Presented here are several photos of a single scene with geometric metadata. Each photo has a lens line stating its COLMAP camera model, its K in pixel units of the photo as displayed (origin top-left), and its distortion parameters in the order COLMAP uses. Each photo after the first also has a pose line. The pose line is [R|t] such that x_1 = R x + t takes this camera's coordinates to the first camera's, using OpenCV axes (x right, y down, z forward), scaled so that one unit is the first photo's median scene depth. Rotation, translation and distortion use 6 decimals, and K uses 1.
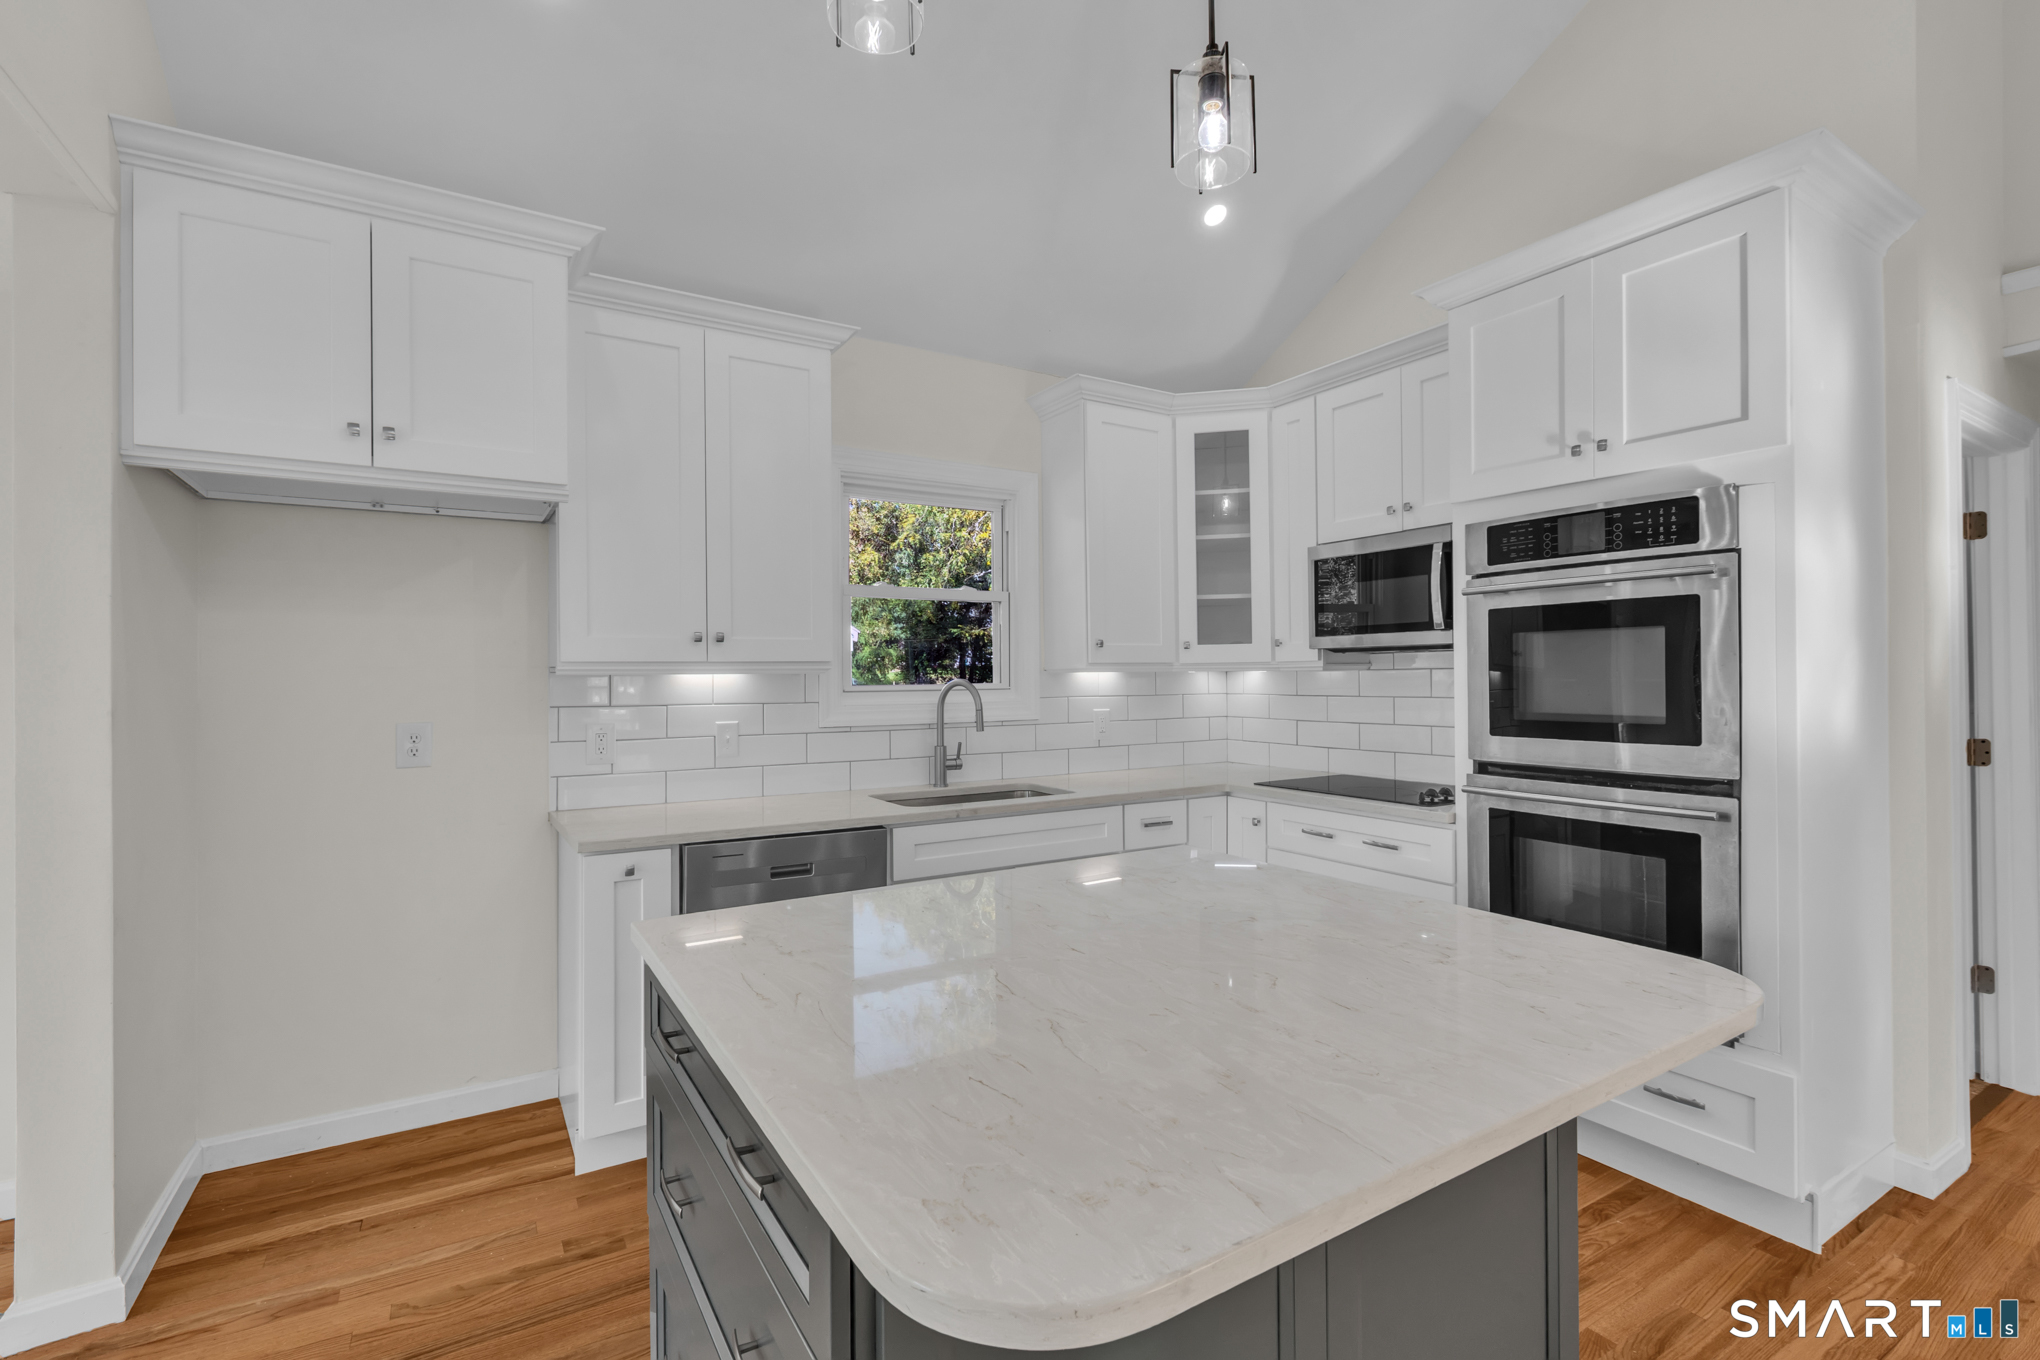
lens RADIAL K [[924.9, 0, 1010.9], [0, 924.9, 678.9], [0, 0, 1]] dist [0.004897, 0.000304]
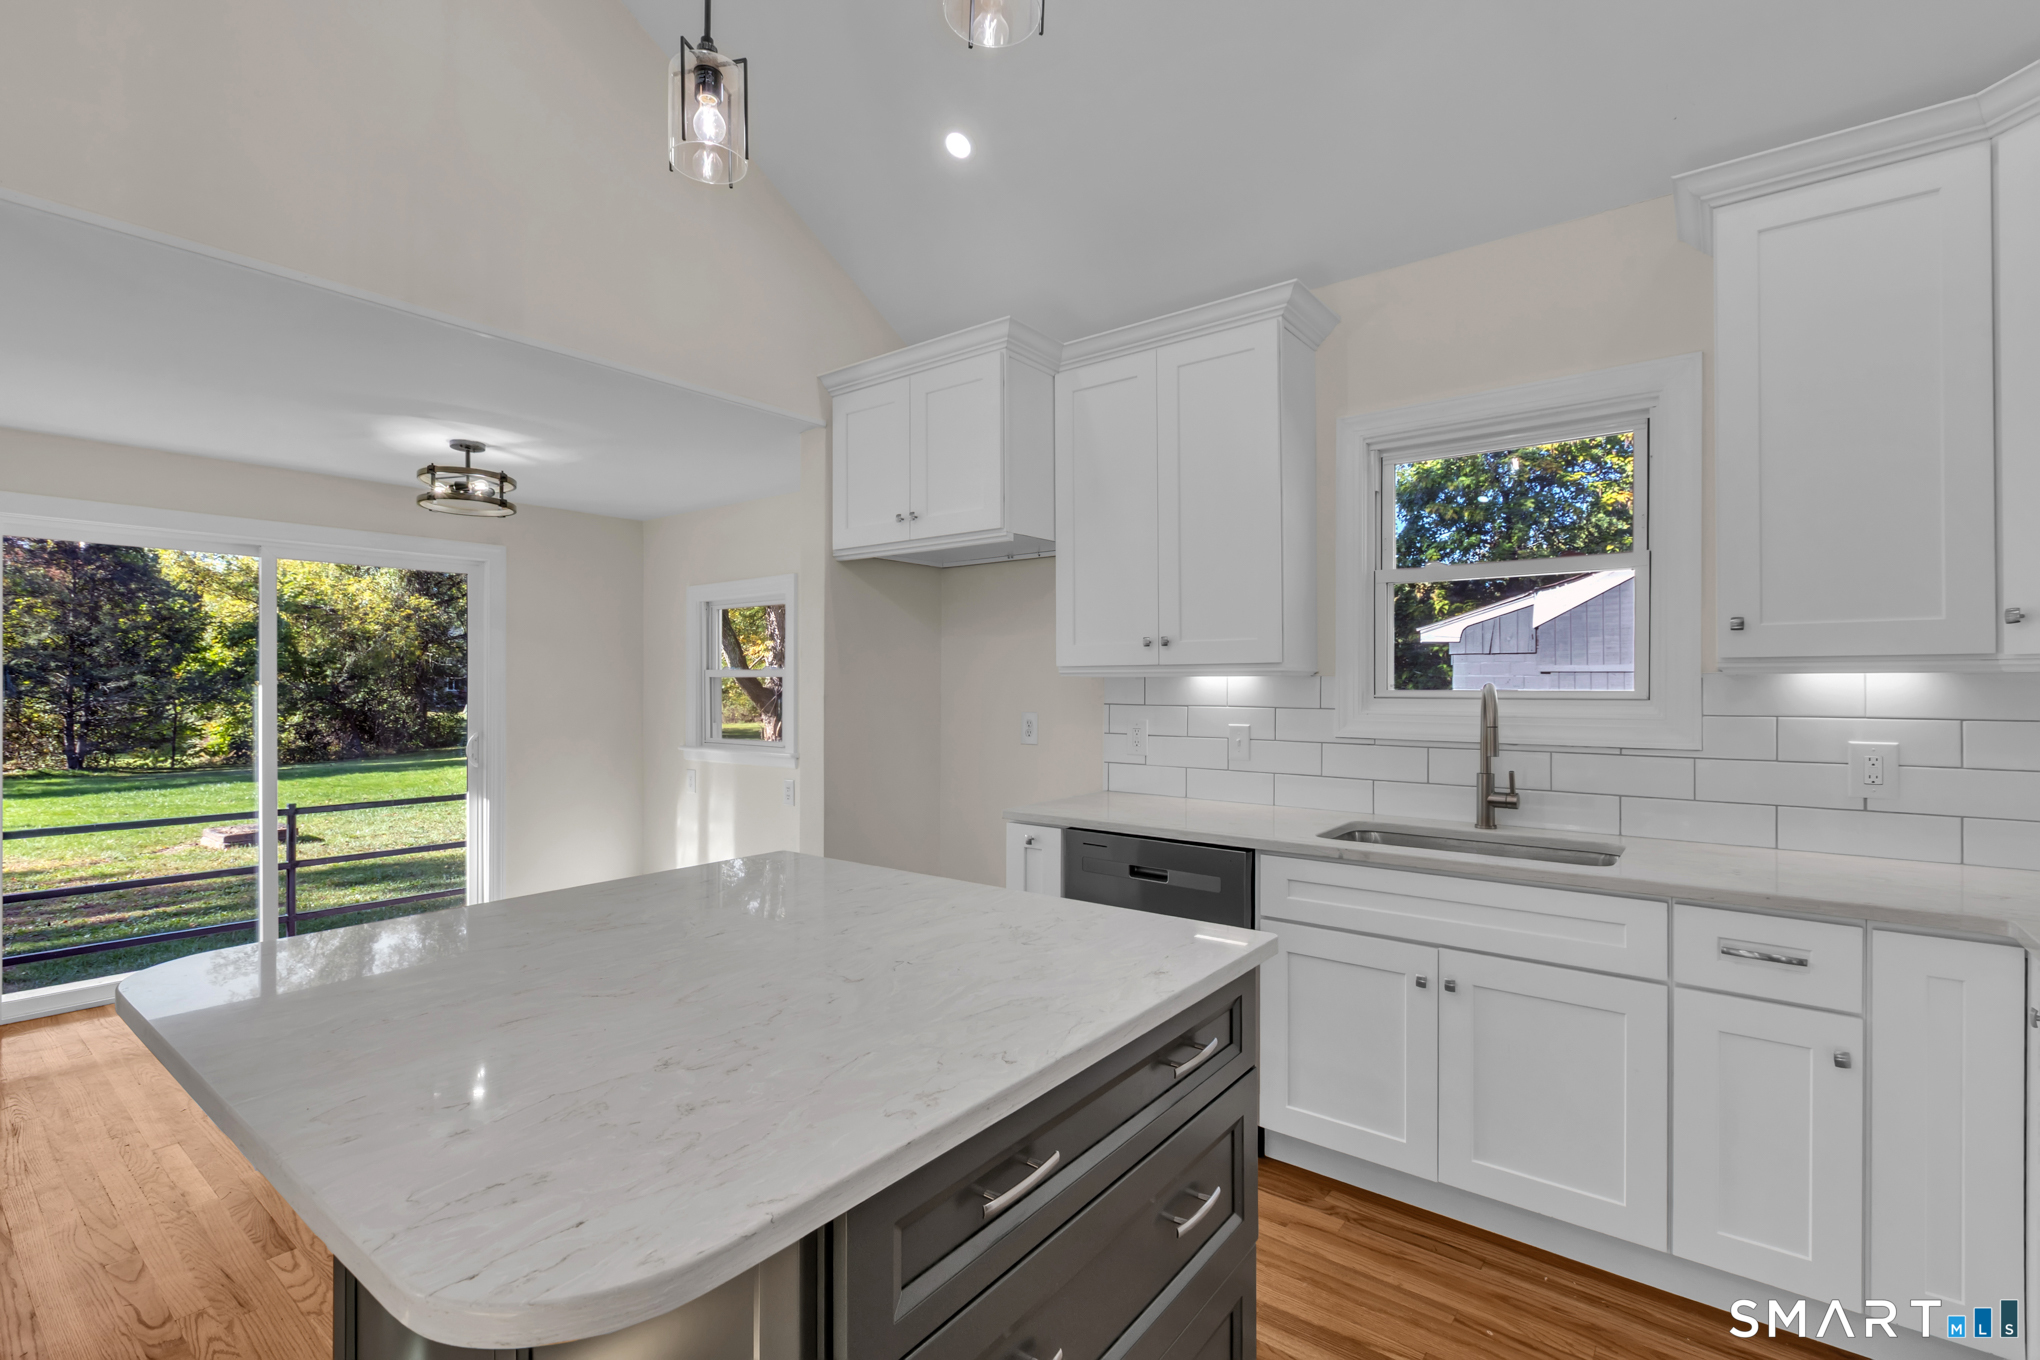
lens RADIAL K [[924.9, 0, 1018.1], [0, 924.9, 683.0], [0, 0, 1]] dist [0.004897, 0.000304]
pose [[0.353496, 0.008342, -0.935399, 0.534327], [-0.004001, 0.999965, 0.007406, -0.004494], [0.935428, 0.001124, 0.353517, 0.426091]]
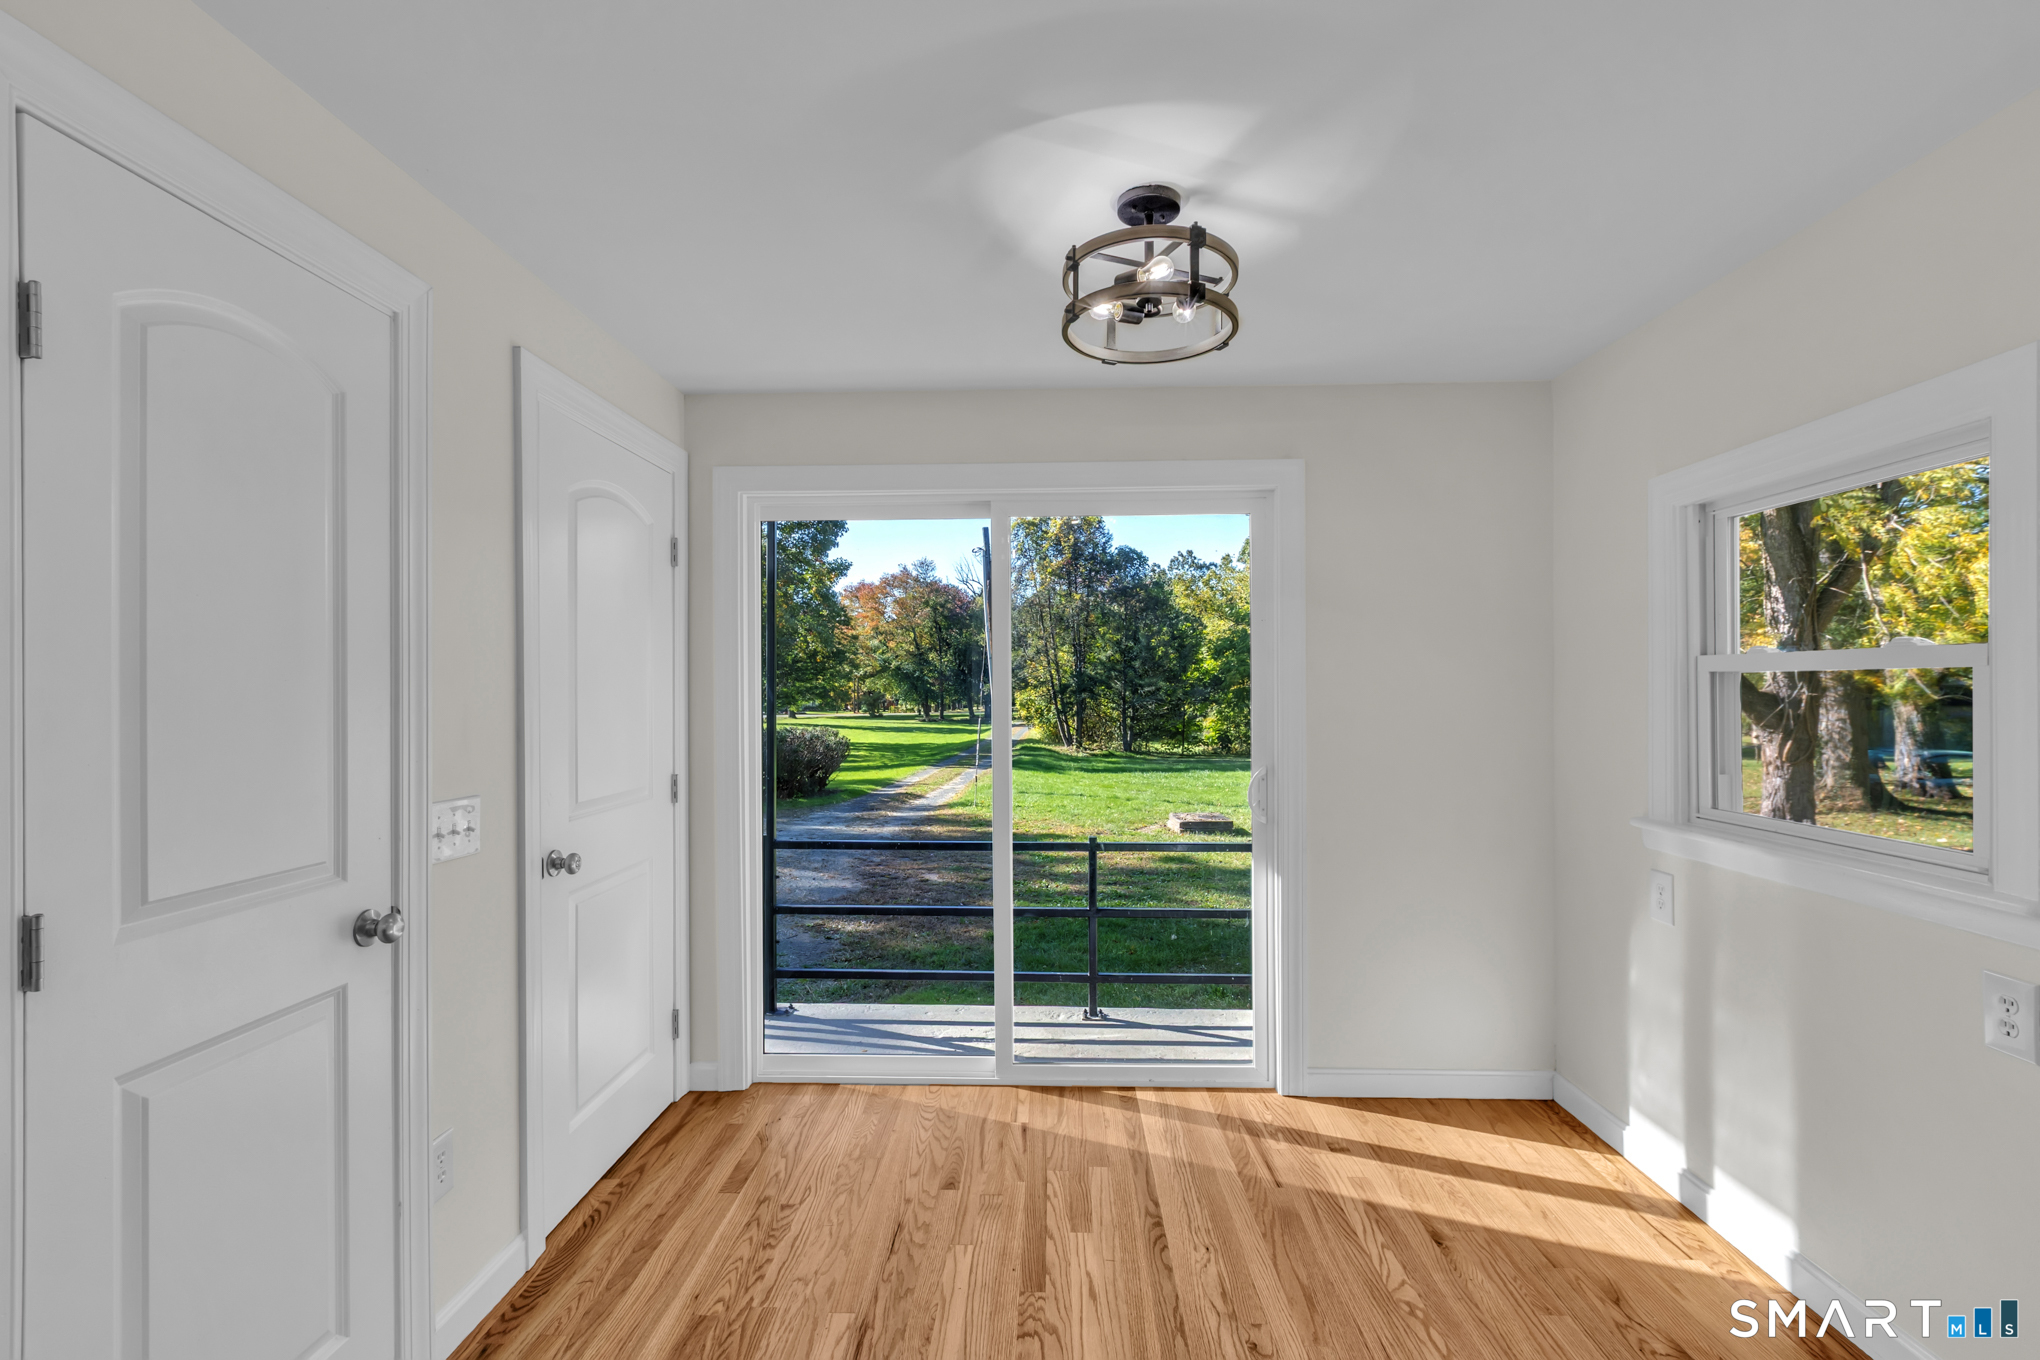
lens RADIAL K [[924.9, 0, 1020.2], [0, 924.9, 682.0], [0, 0, 1]] dist [0.004897, 0.000304]
pose [[-0.539415, 0.004182, -0.842030, -0.271309], [0.006602, 0.999978, 0.000737, 0.003079], [0.842014, -0.005162, -0.539431, 0.431555]]
